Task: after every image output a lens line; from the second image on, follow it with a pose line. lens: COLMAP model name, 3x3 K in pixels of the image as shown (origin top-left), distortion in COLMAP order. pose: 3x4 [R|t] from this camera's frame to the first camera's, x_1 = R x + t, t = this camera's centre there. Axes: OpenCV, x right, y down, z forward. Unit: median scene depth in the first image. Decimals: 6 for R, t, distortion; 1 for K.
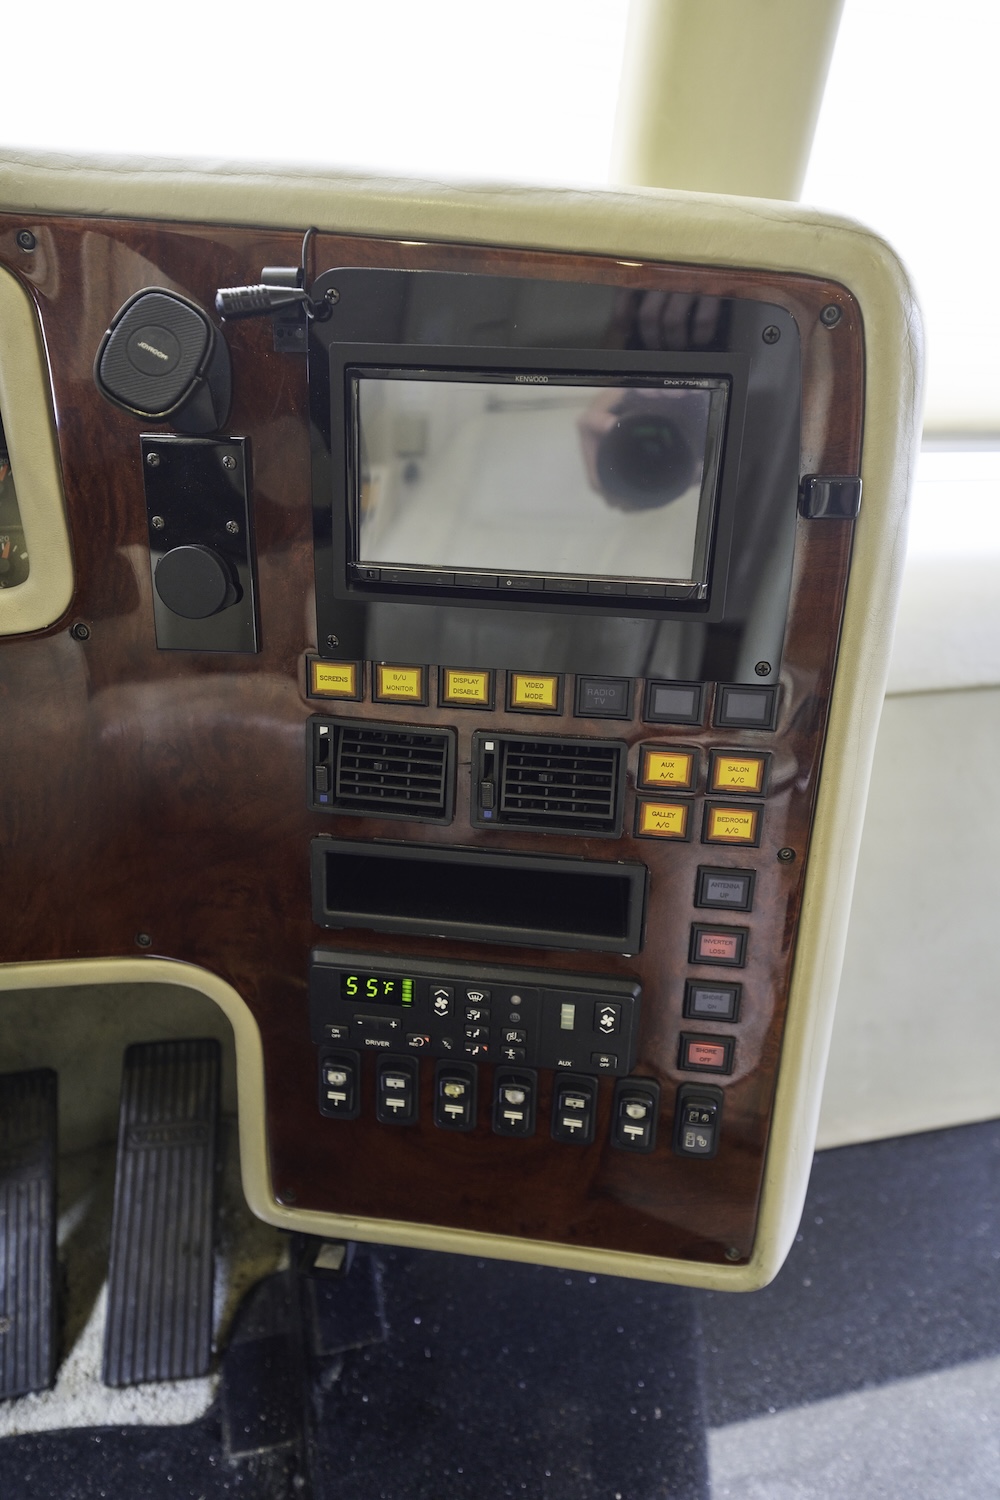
lens RADIAL K [[1024.4, 0, 503.4], [0, 1024.4, 747.7], [0, 0, 1]] dist [0.018615, 0.002687]
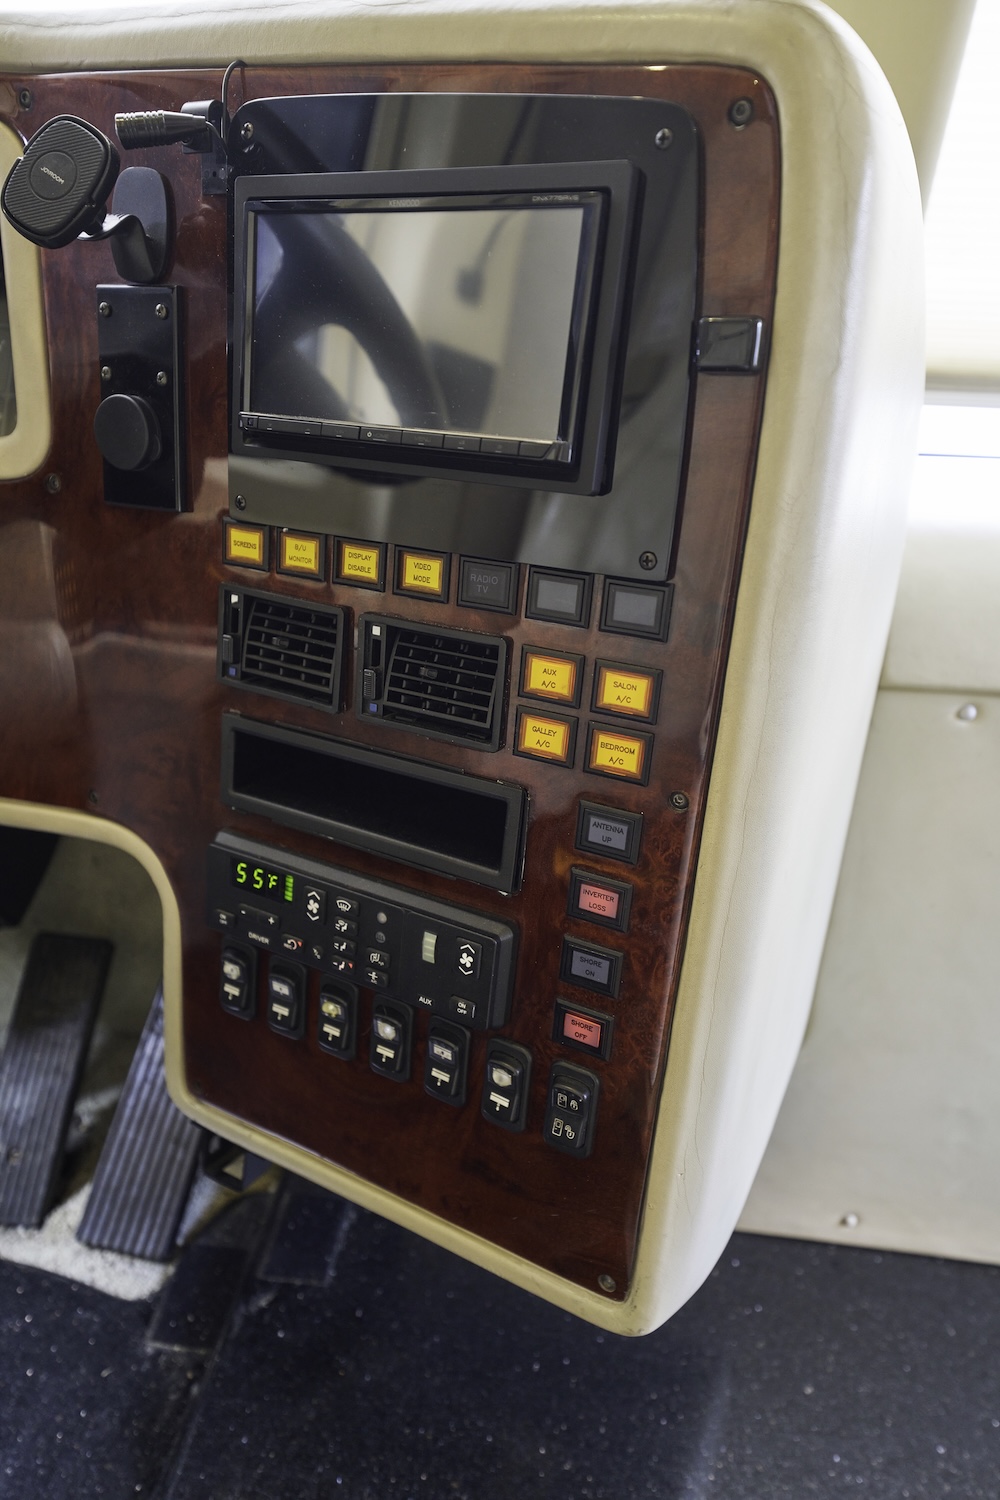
lens RADIAL K [[1024.4, 0, 499.6], [0, 1024.4, 750.5], [0, 0, 1]] dist [0.018615, 0.002687]
pose [[0.933098, 0.148365, -0.327591, 0.384779], [-0.159676, 0.987139, -0.007744, 0.088921], [0.322229, 0.059534, 0.944788, 0.162436]]
